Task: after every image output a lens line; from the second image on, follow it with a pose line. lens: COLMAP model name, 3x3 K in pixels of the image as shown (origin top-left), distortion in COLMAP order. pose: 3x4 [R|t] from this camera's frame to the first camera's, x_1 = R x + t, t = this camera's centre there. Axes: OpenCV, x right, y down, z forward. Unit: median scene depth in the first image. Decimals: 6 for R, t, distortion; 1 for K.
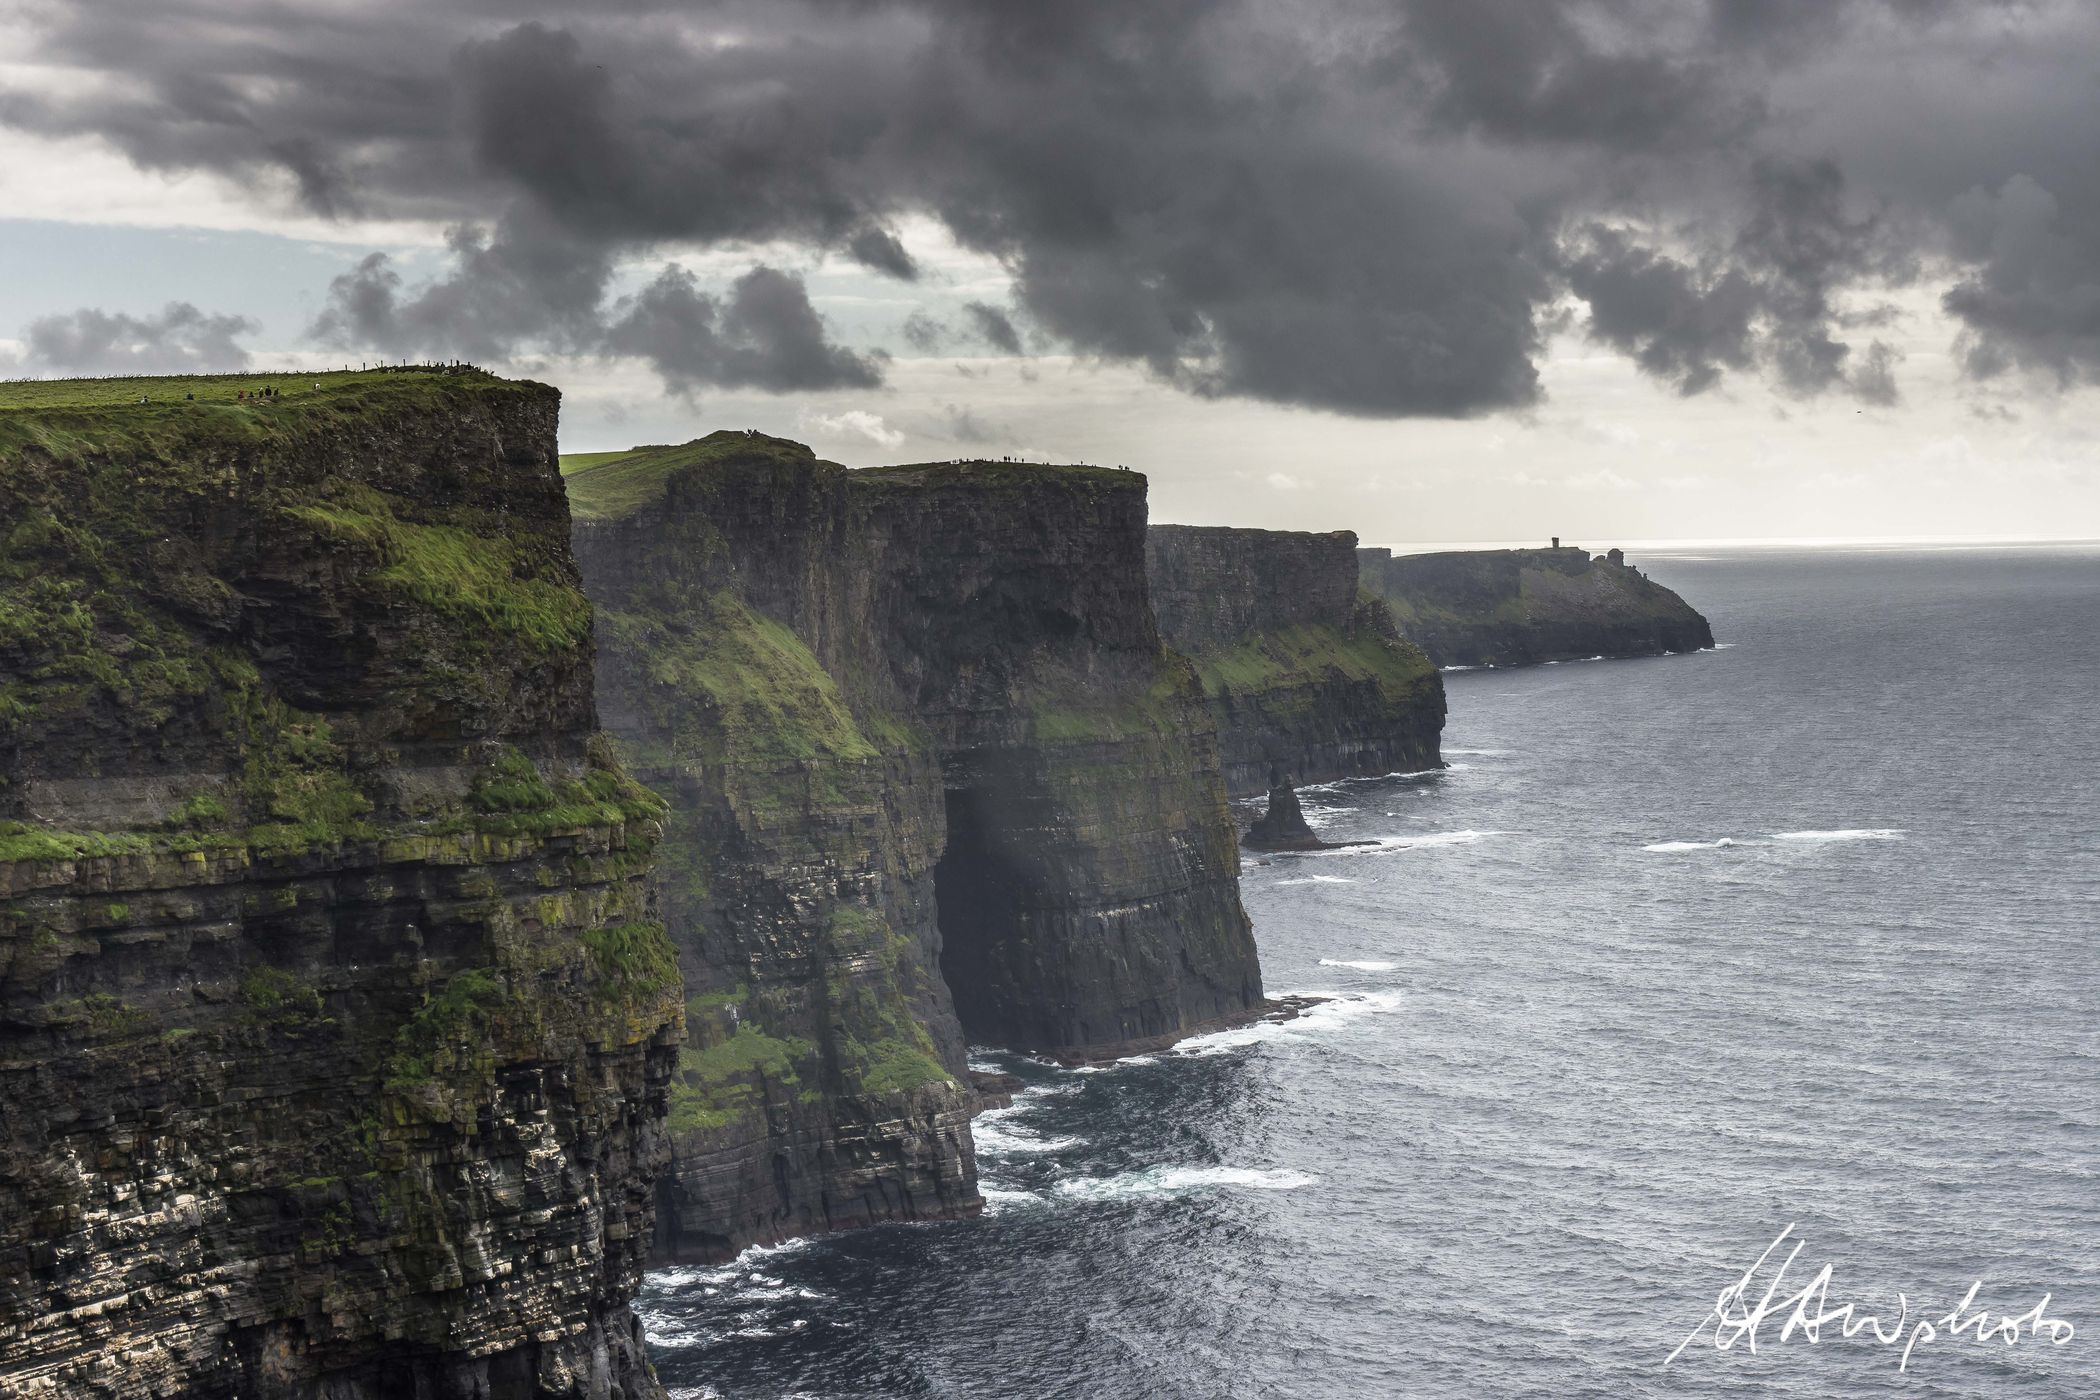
lens RADIAL K [[3054.7, 0, 1050.0], [0, 3054.7, 700.0], [0, 0, 1]] dist [0.033648, -0.033073]
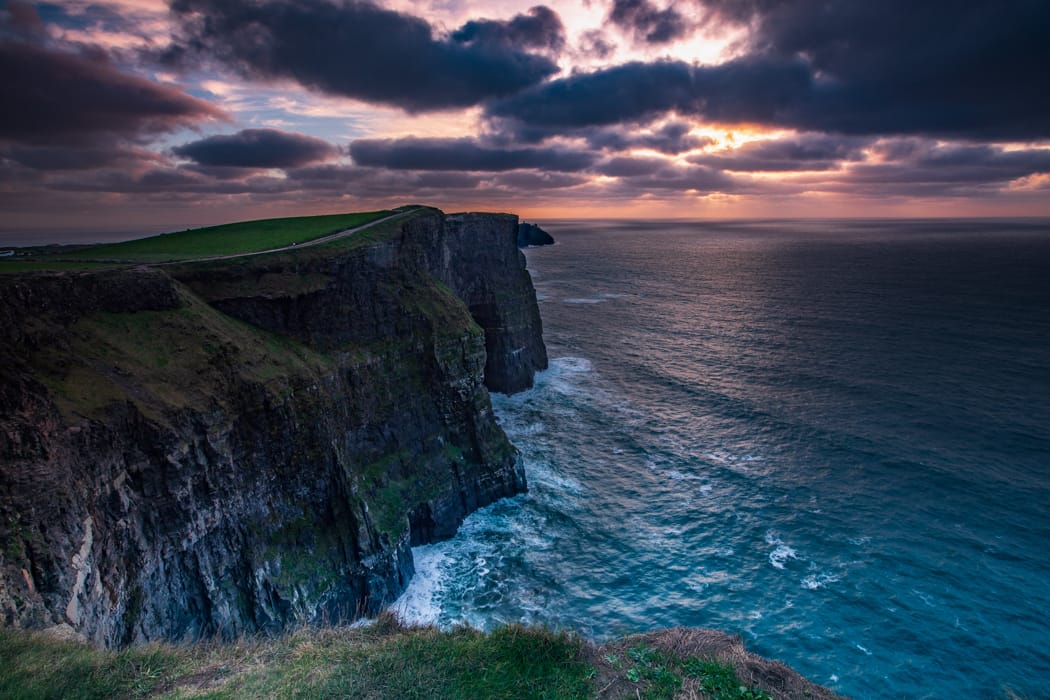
lens RADIAL K [[581.5, 0, 525.0], [0, 581.5, 350.0], [0, 0, 1]] dist [-0.057762, 0.000036]
pose [[0.980259, -0.048203, 0.191749, -0.123599], [0.015155, 0.985291, 0.170214, -0.052541], [-0.197134, -0.163947, 0.966571, 0.529260]]
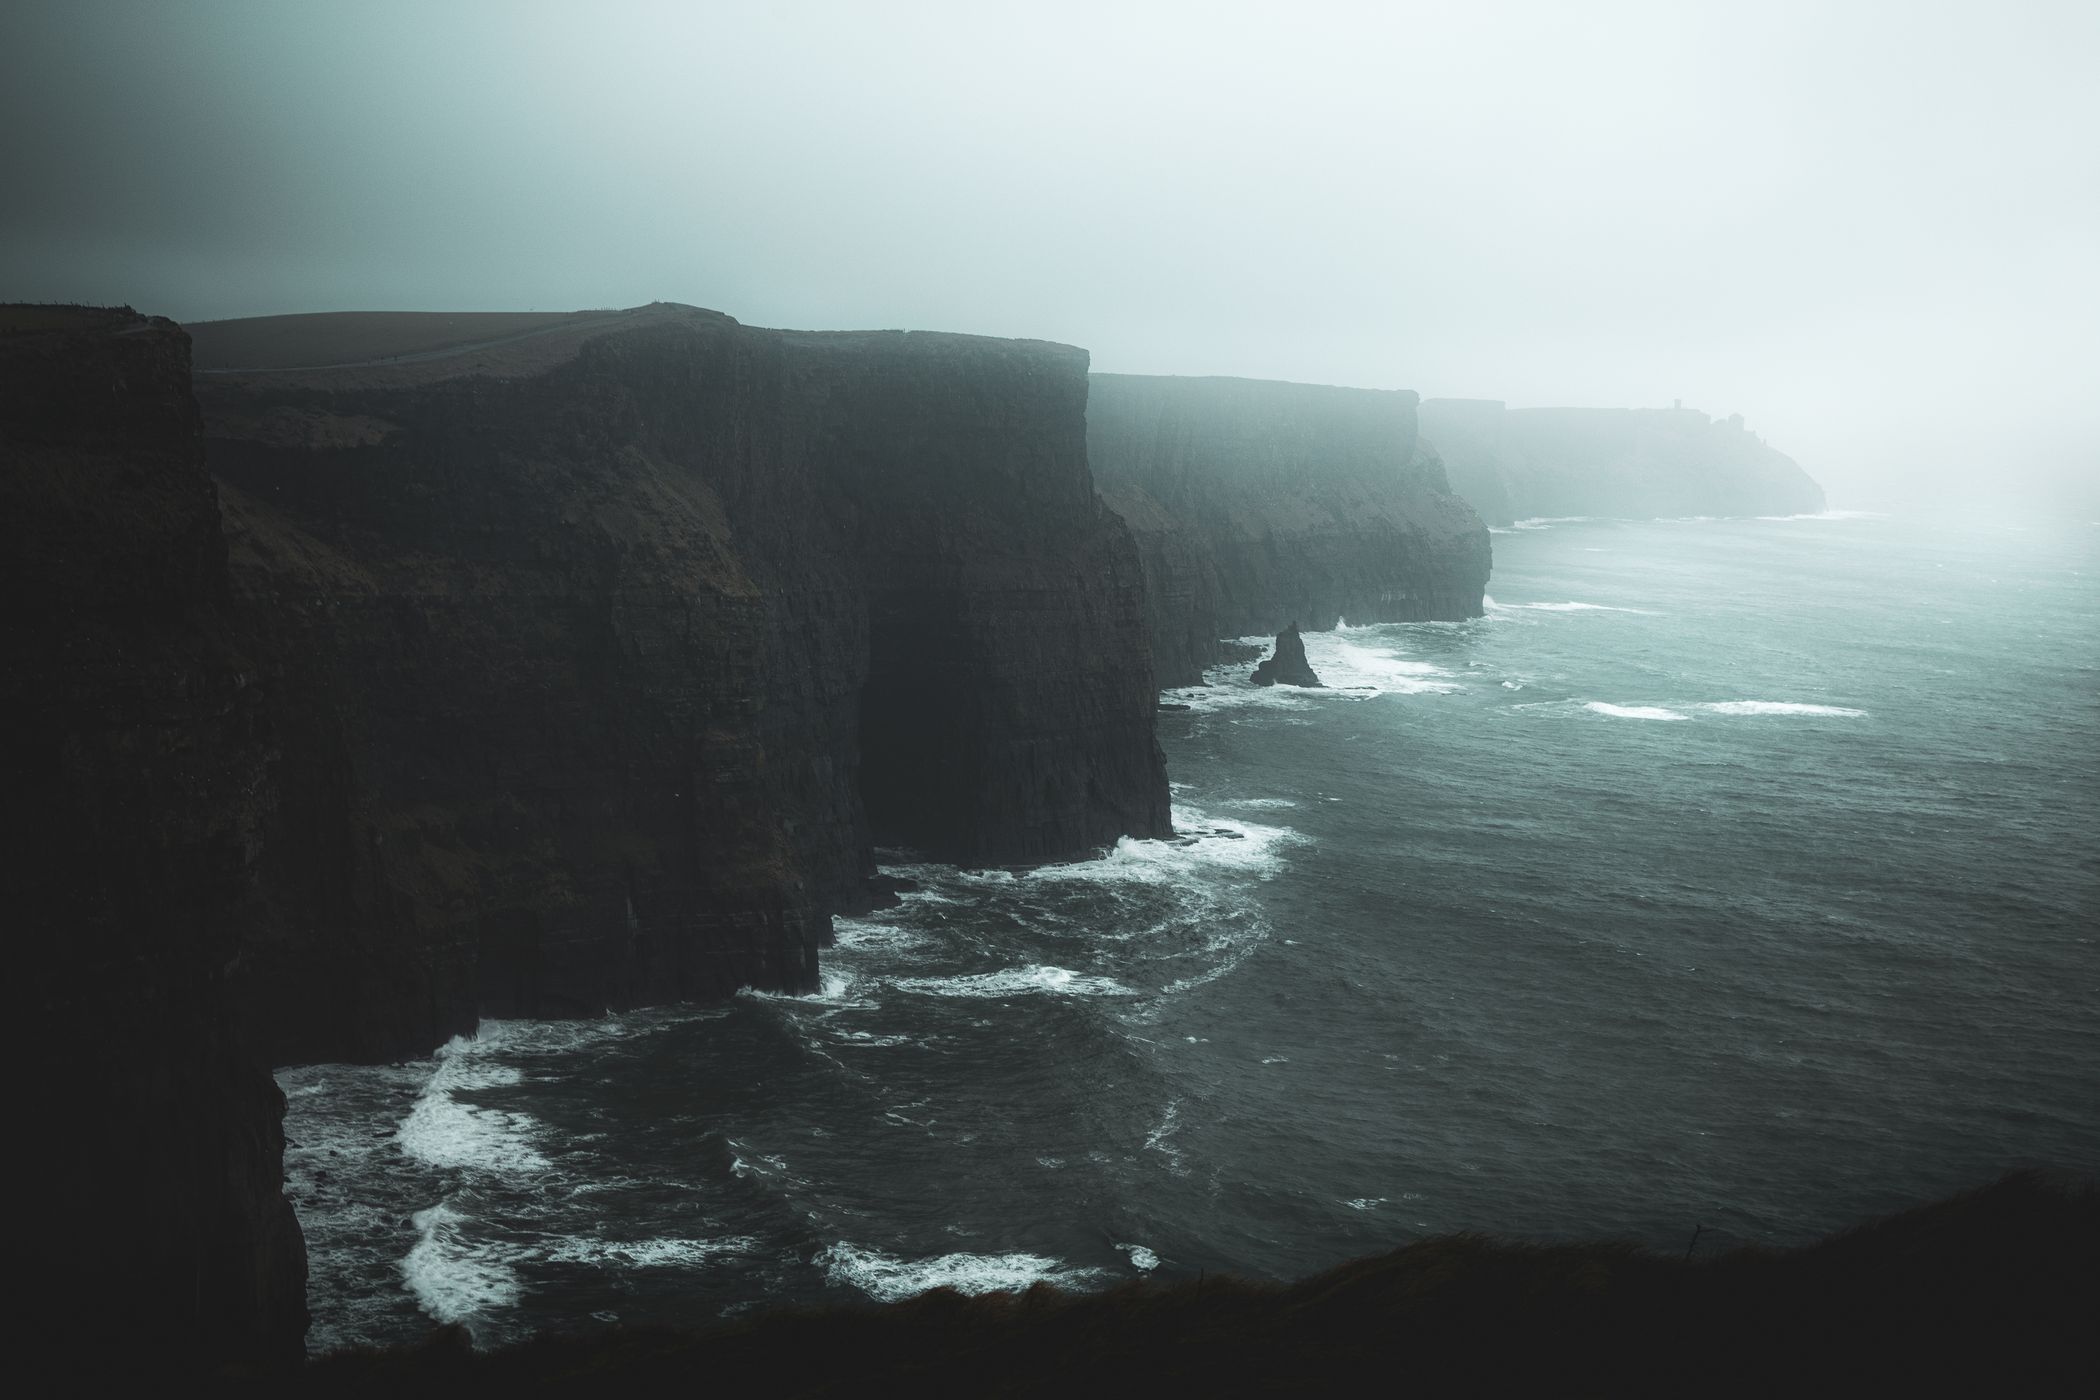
lens RADIAL K [[2938.7, 0, 1050.0], [0, 2938.7, 700.0], [0, 0, 1]] dist [0.099998, -0.018527]
pose [[0.995936, 0.068566, -0.058397, 0.125086], [-0.064671, 0.995710, 0.066175, -0.024218], [0.062684, -0.062129, 0.996098, -0.101109]]
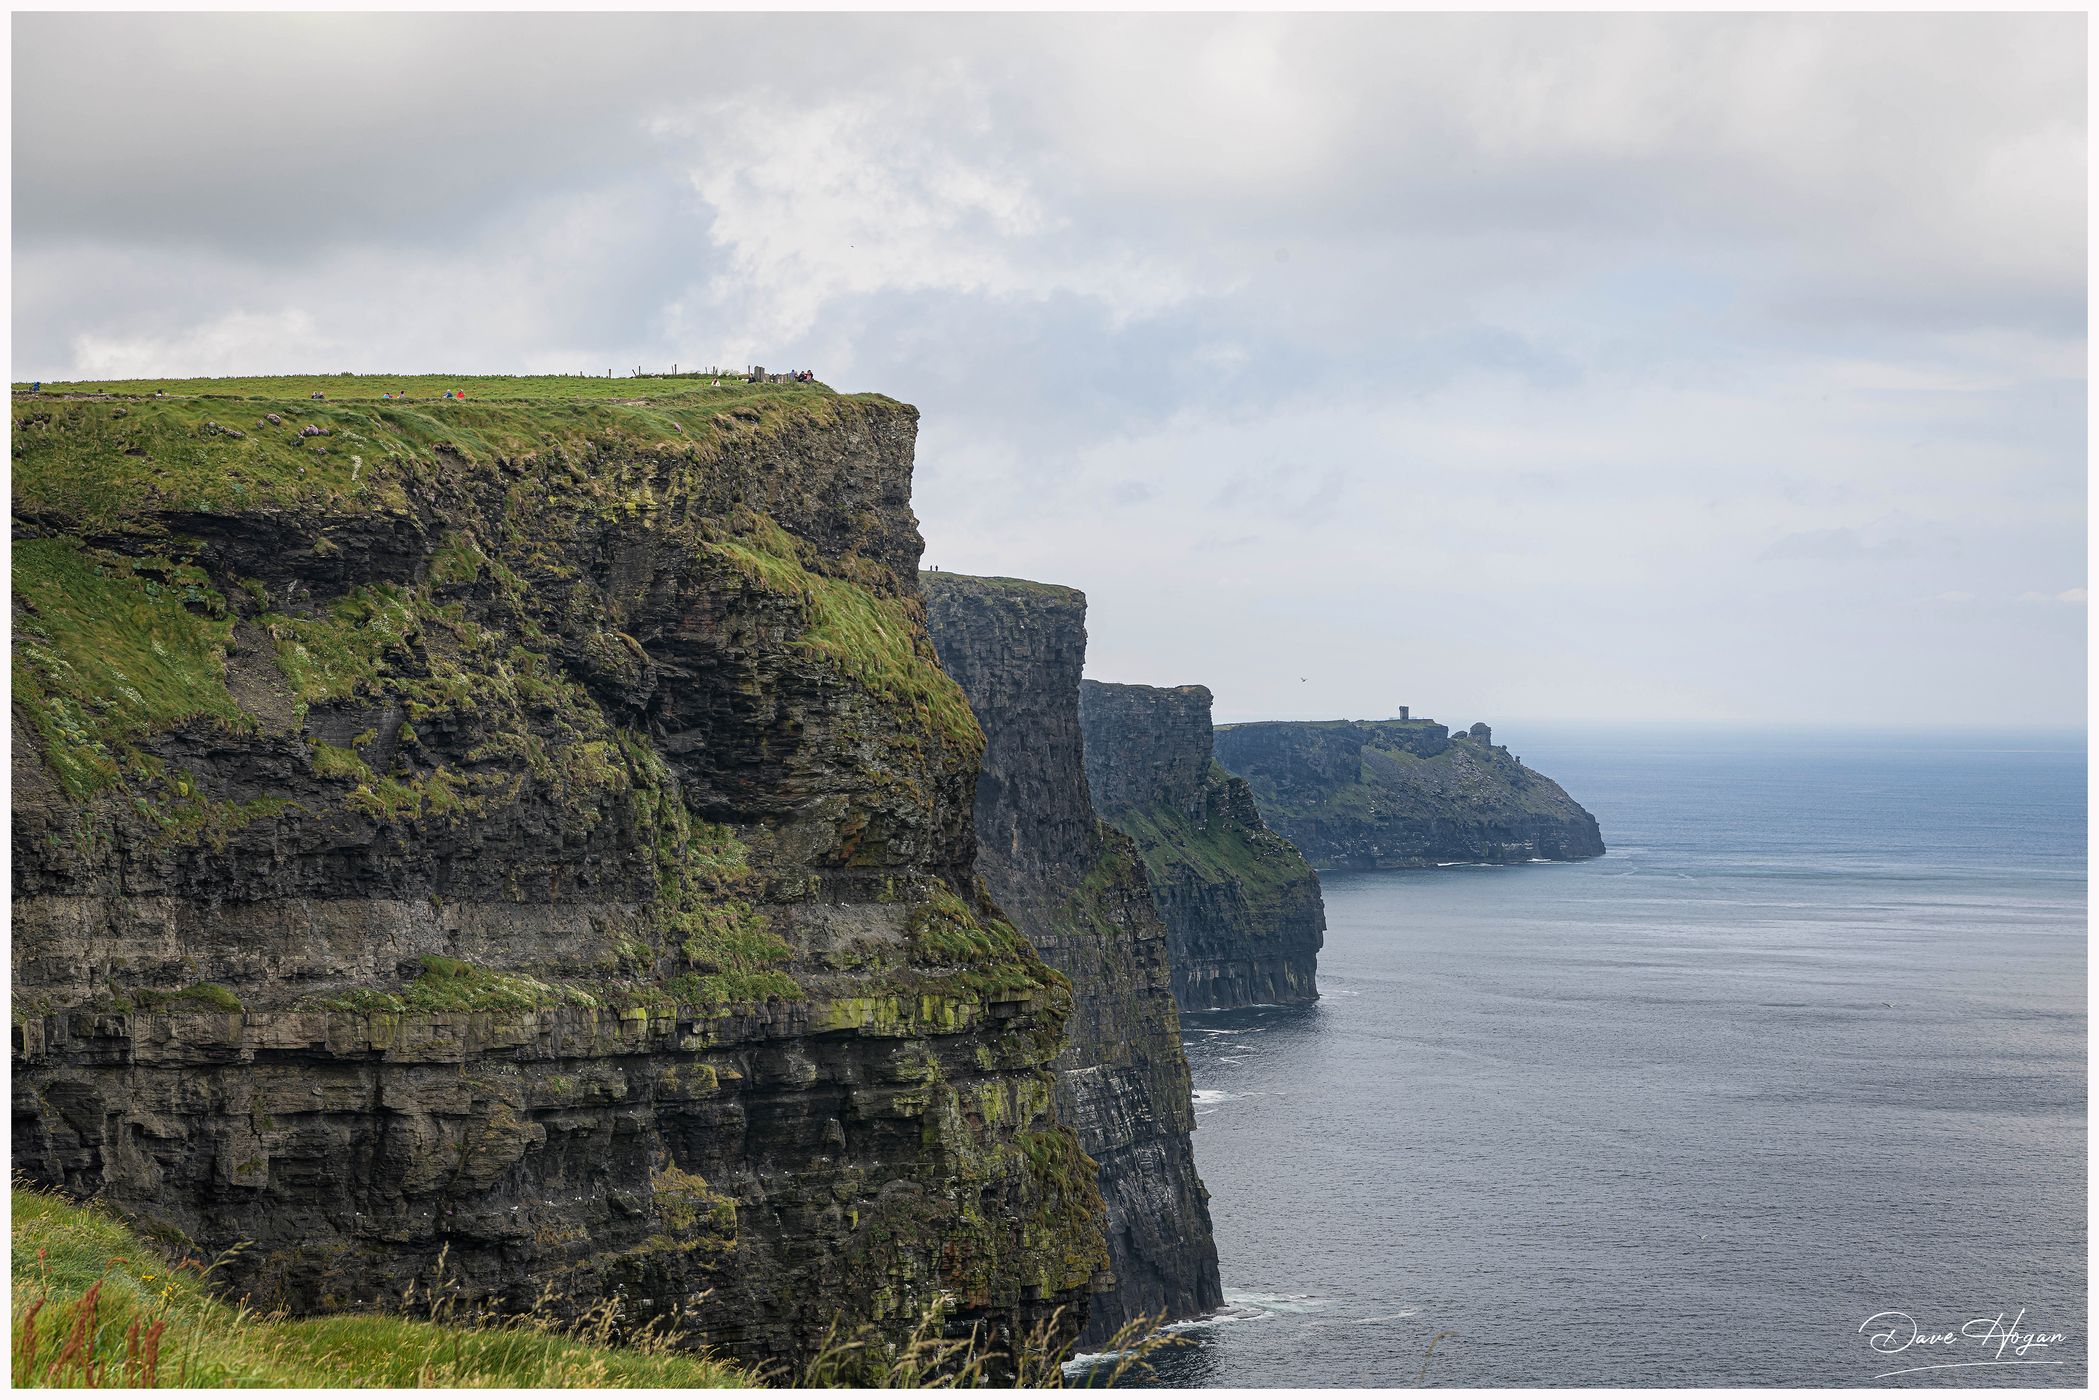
lens RADIAL K [[4074.0, 0, 1049.5], [0, 4074.0, 700.0], [0, 0, 1]] dist [0.037433, 0.007035]
pose [[0.995753, 0.016775, 0.090529, -0.095018], [-0.011922, 0.998476, -0.053882, 0.009782], [-0.091295, 0.052574, 0.994435, 0.007496]]
